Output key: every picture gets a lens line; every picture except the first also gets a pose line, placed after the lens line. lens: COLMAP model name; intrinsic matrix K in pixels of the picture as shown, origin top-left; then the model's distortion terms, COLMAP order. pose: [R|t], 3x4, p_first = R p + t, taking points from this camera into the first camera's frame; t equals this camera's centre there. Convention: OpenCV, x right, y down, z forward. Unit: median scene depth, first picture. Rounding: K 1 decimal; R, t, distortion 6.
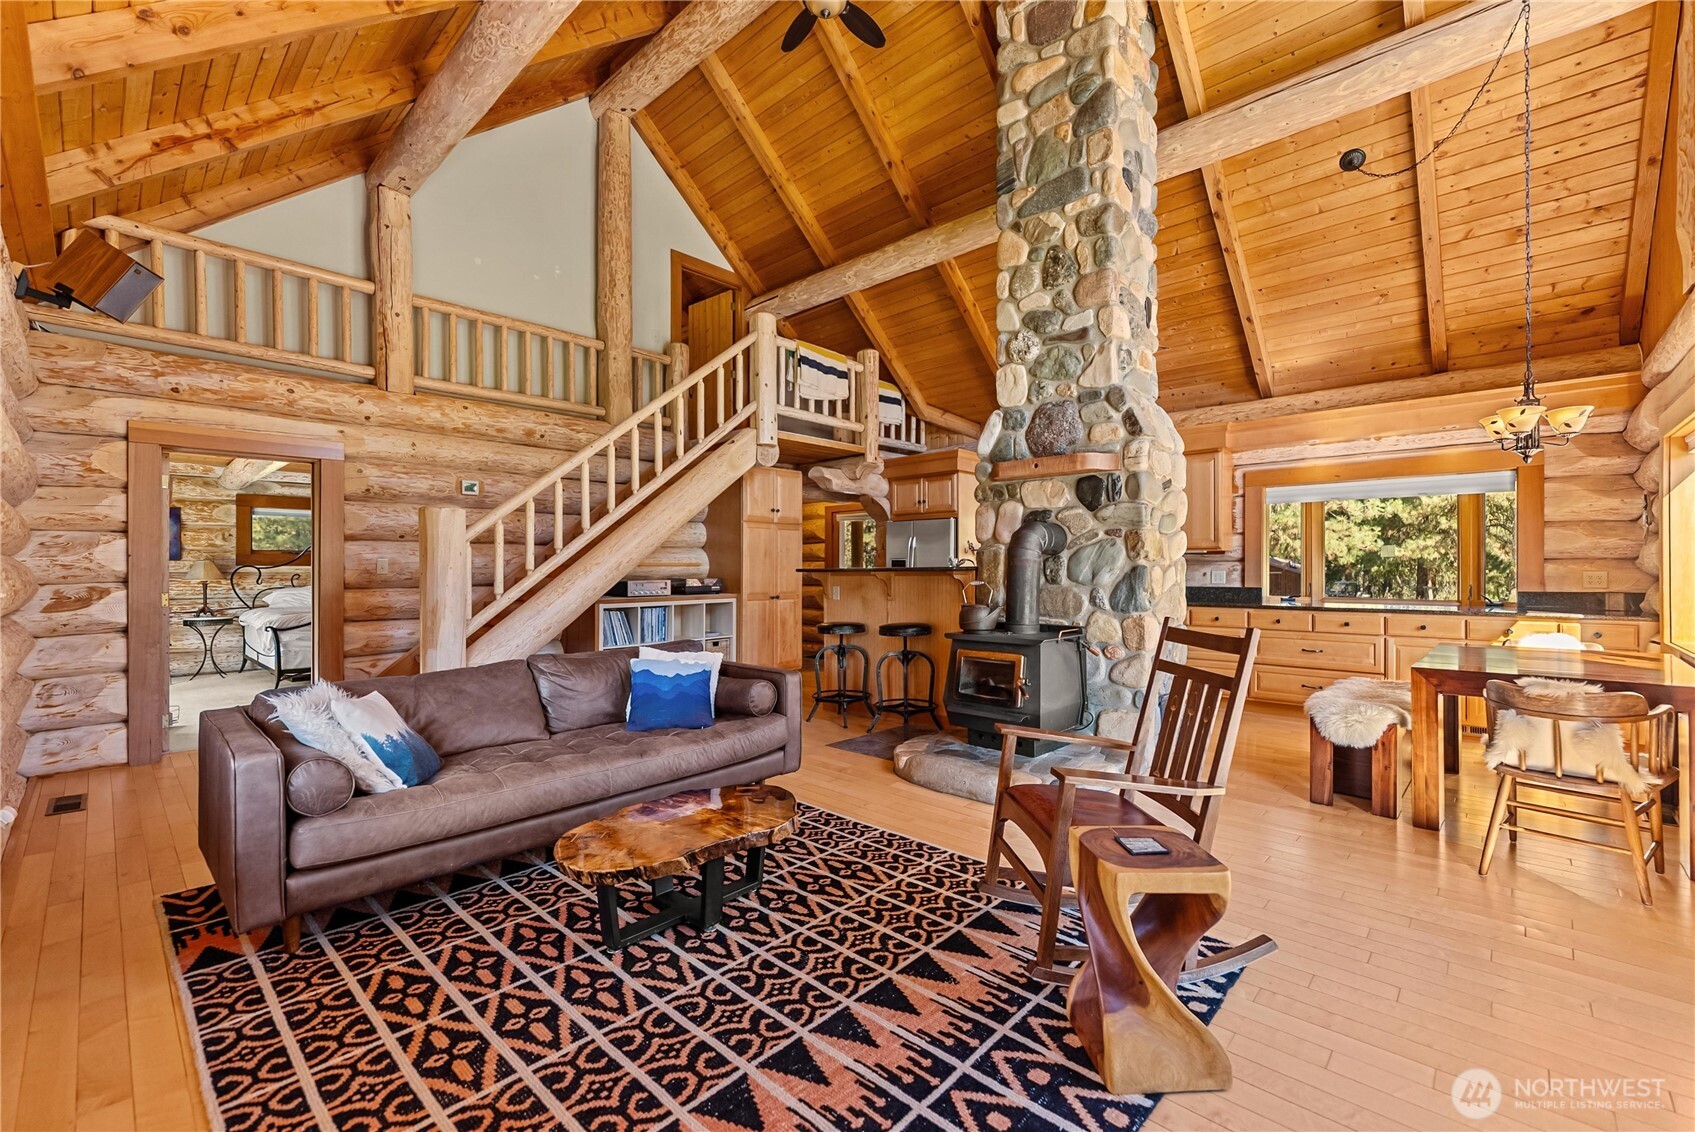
lens RADIAL K [[705.9, 0, 852.8], [0, 705.9, 564.8], [0, 0, 1]] dist [-0.001008, -0.000473]
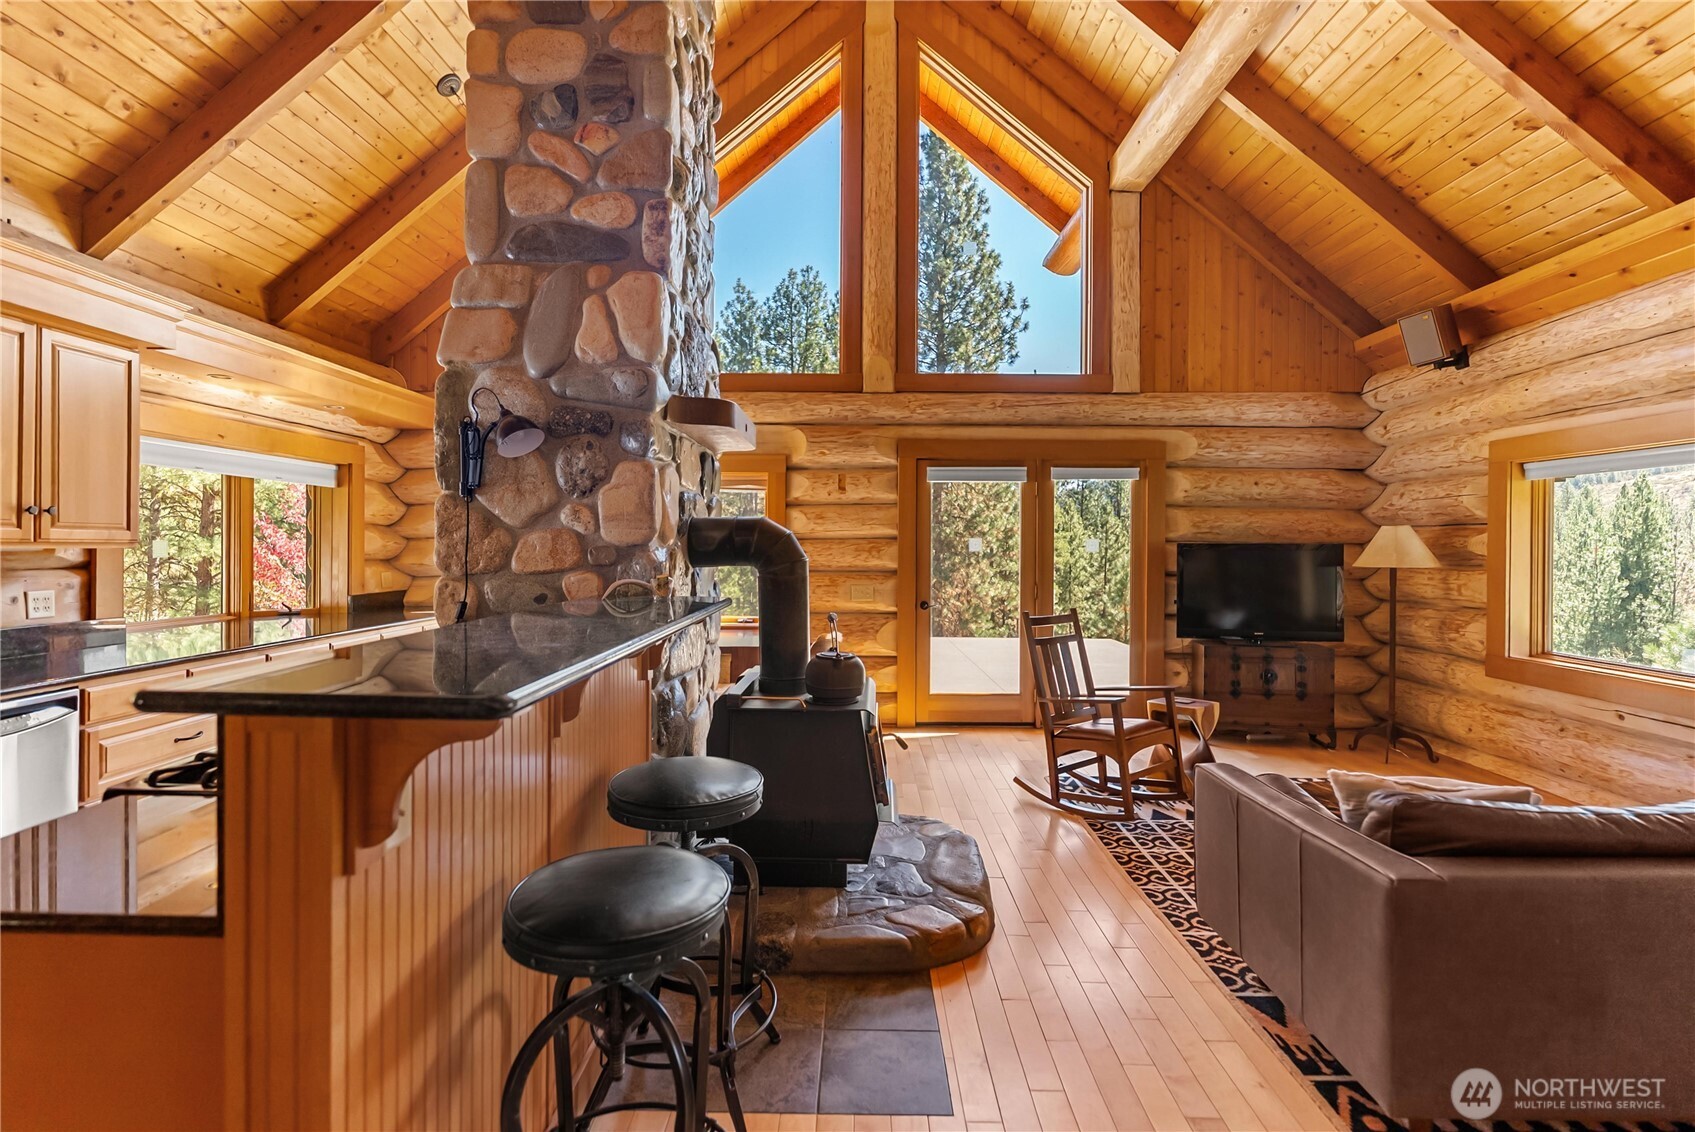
lens RADIAL K [[779.1, 0, 843.8], [0, 779.1, 544.8], [0, 0, 1]] dist [0.000782, -0.000764]
pose [[-0.668181, 0.000262, 0.743998, -0.289316], [-0.007239, 0.999950, -0.006853, -0.028825], [-0.743963, -0.009965, -0.668146, 1.276485]]
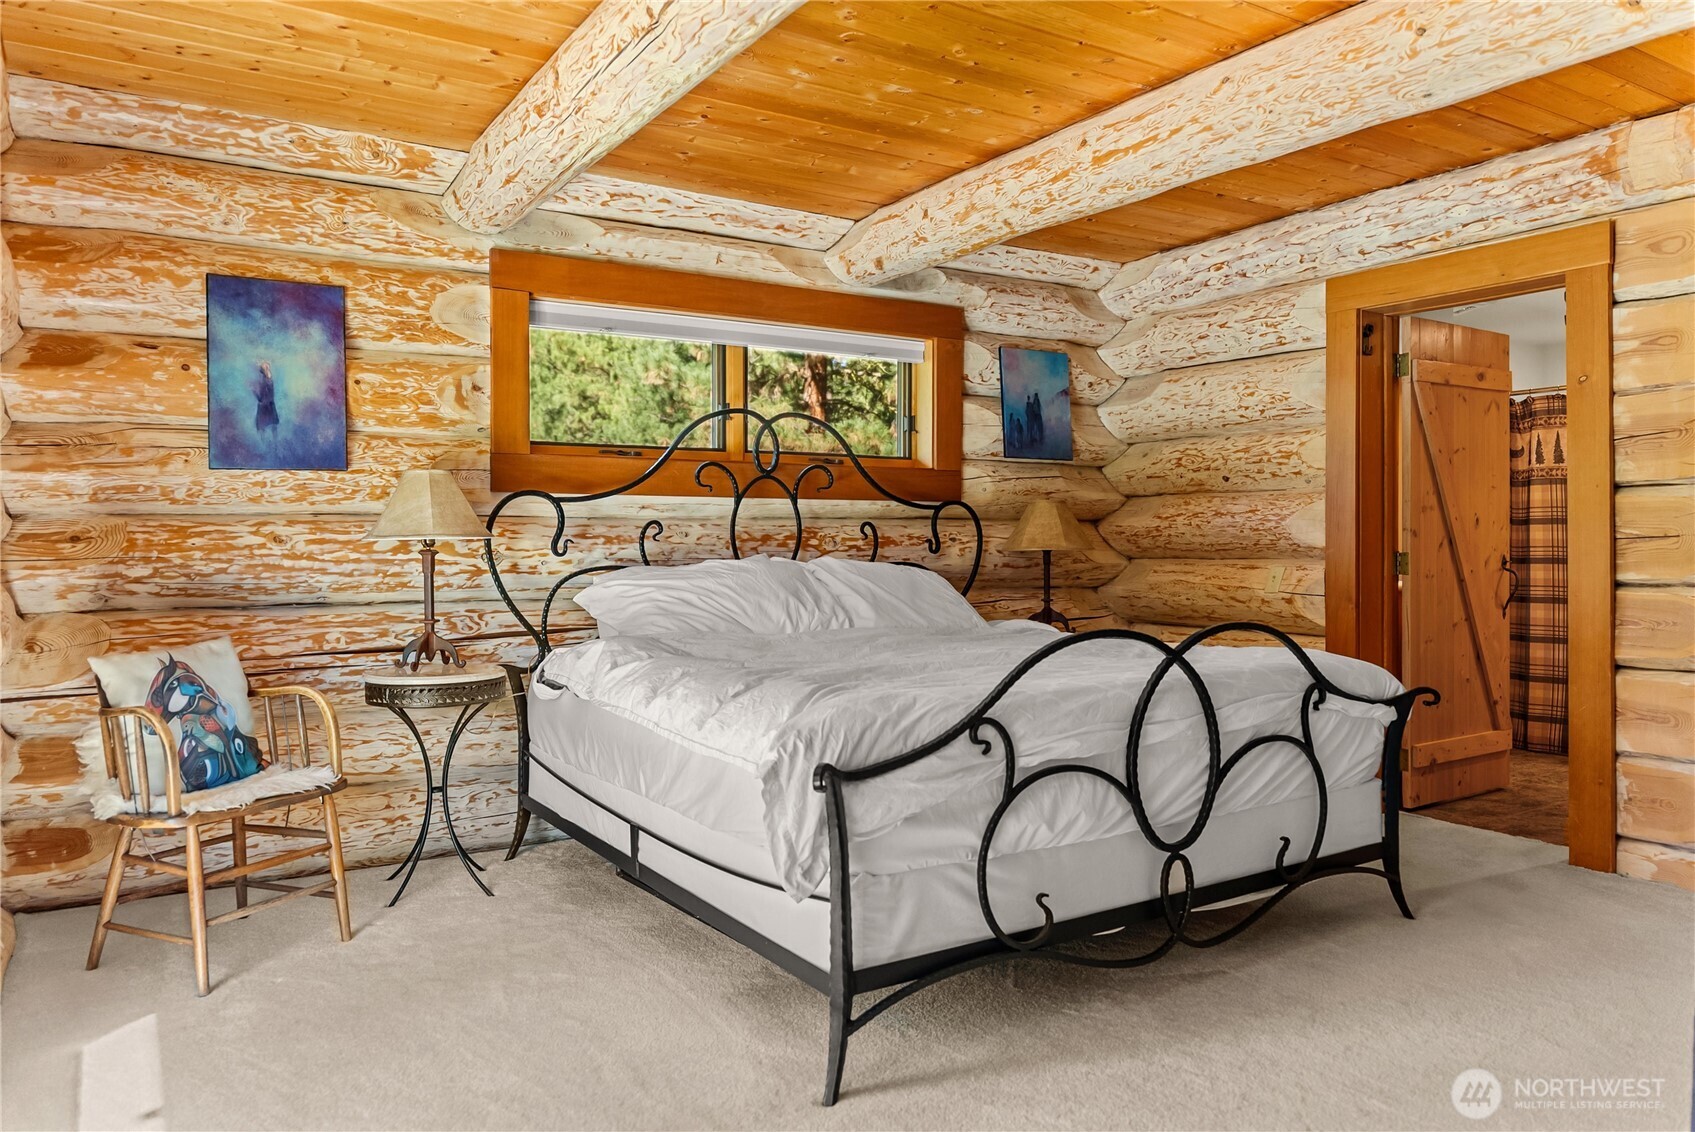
lens RADIAL K [[1193.7, 0, 847.6], [0, 1193.7, 537.2], [0, 0, 1]] dist [0.018254, -0.045816]
pose [[0.967119, -0.000345, -0.254326, -1.022930], [0.001710, 0.999985, 0.005146, 0.030885], [0.254320, -0.005411, 0.967105, 0.939019]]
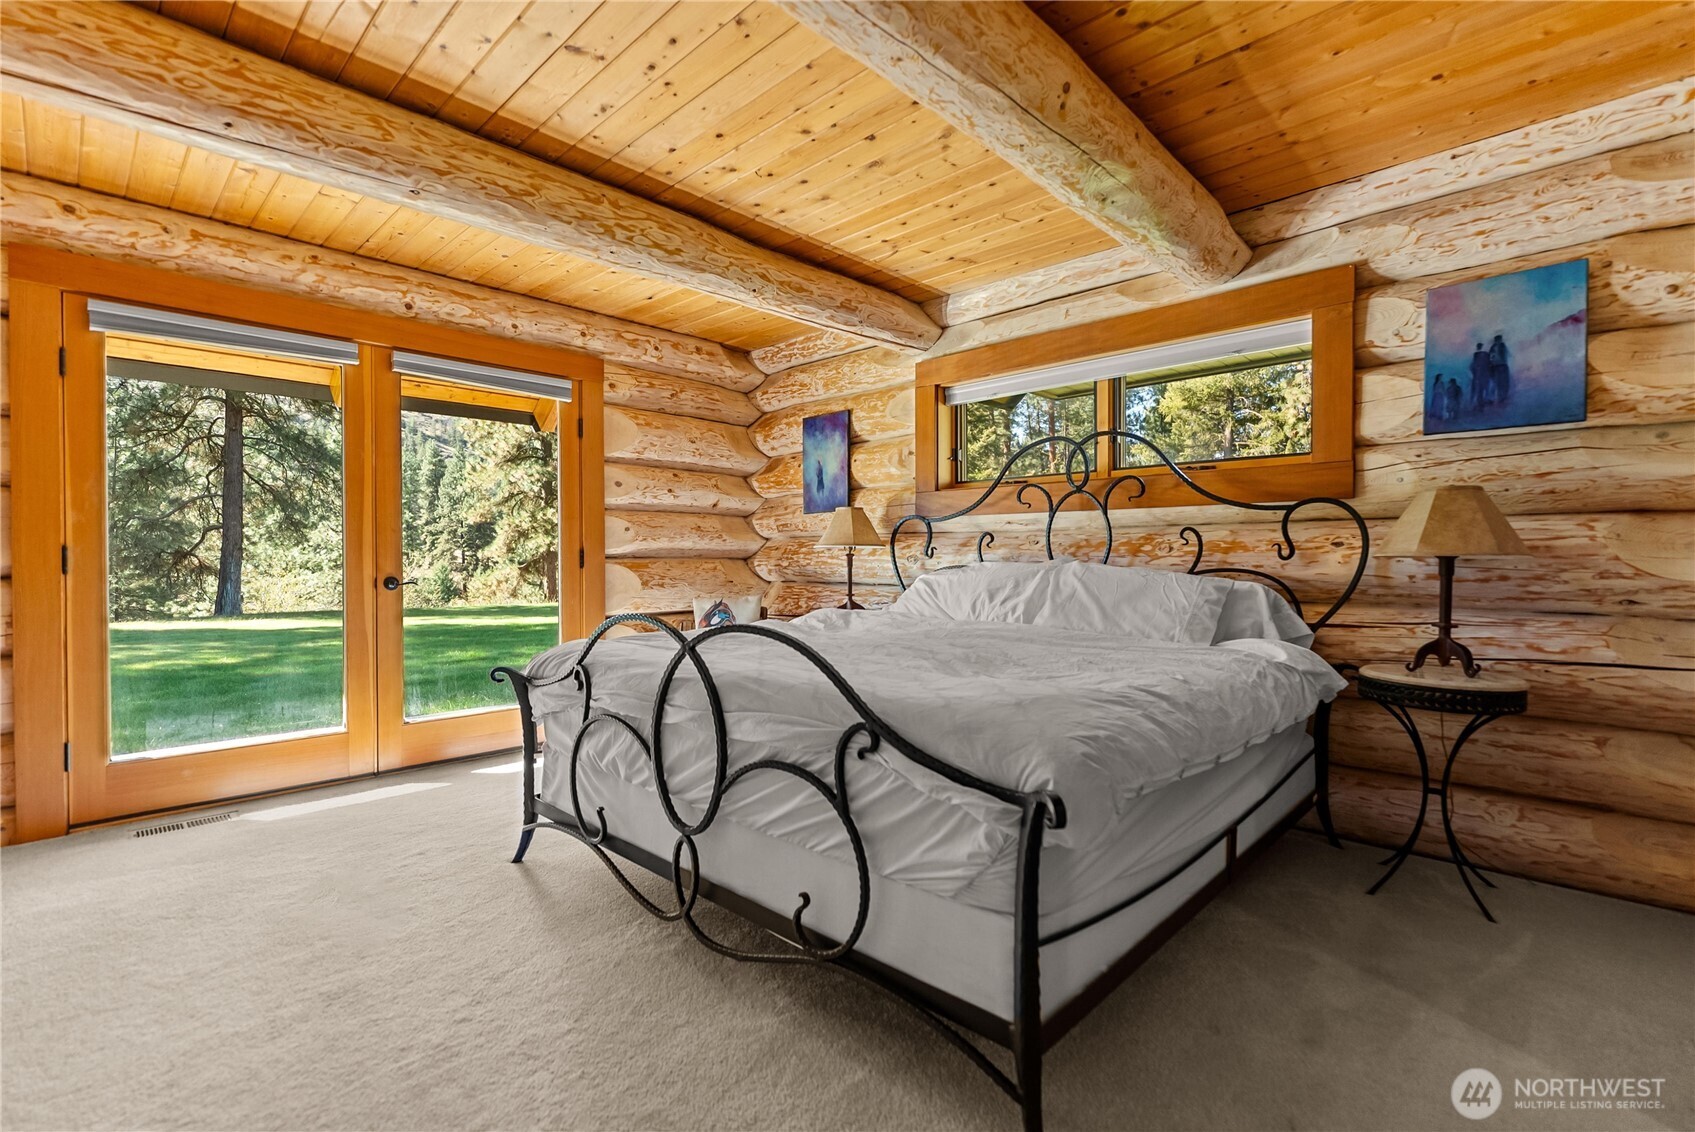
lens RADIAL K [[760.2, 0, 852.7], [0, 760.2, 560.2], [0, 0, 1]] dist [0.001879, -0.000055]
pose [[-0.015898, 0.004189, -0.999865, -0.629348], [0.004585, 0.999981, 0.004117, 0.046513], [0.999863, -0.004519, -0.015917, 1.638445]]
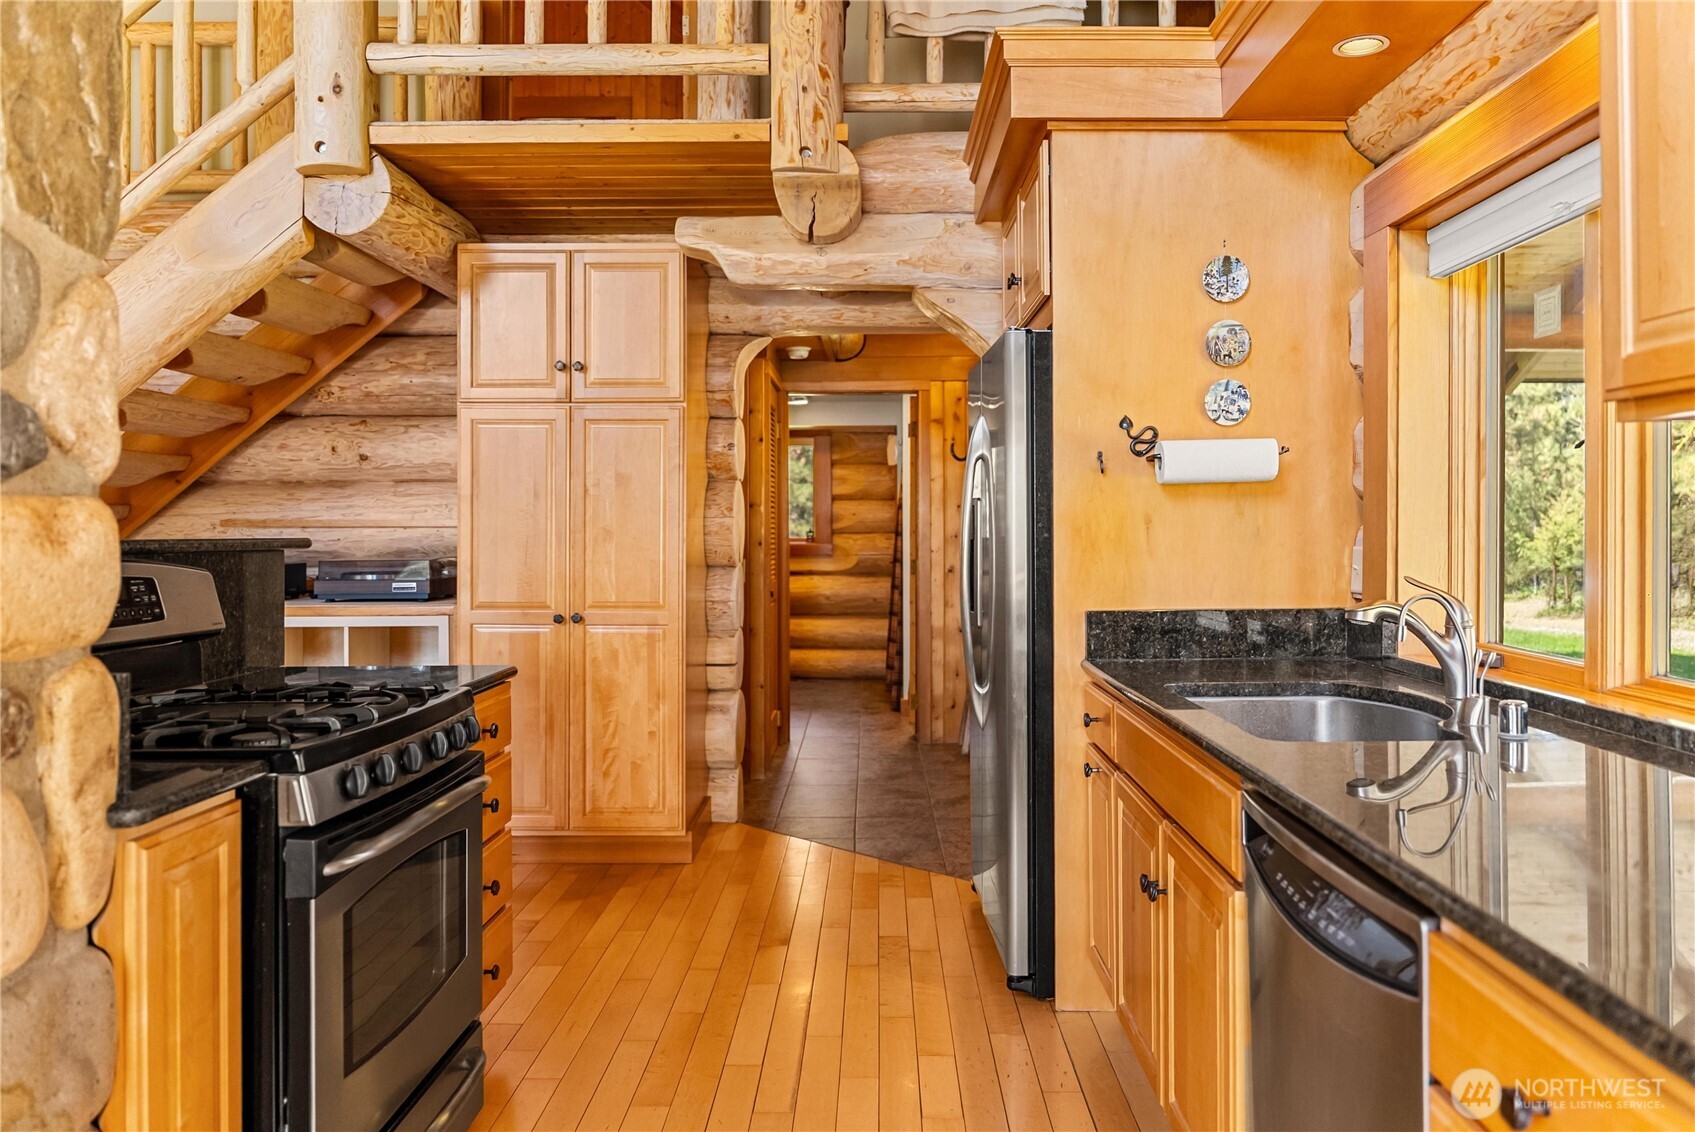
lens RADIAL K [[1193.7, 0, 847.6], [0, 1193.7, 537.2], [0, 0, 1]] dist [0.018254, -0.045816]
pose [[0.662863, 0.008142, -0.748696, 0.631758], [0.003238, 0.999900, 0.013741, -0.001661], [0.748734, -0.011533, 0.662771, 1.070699]]
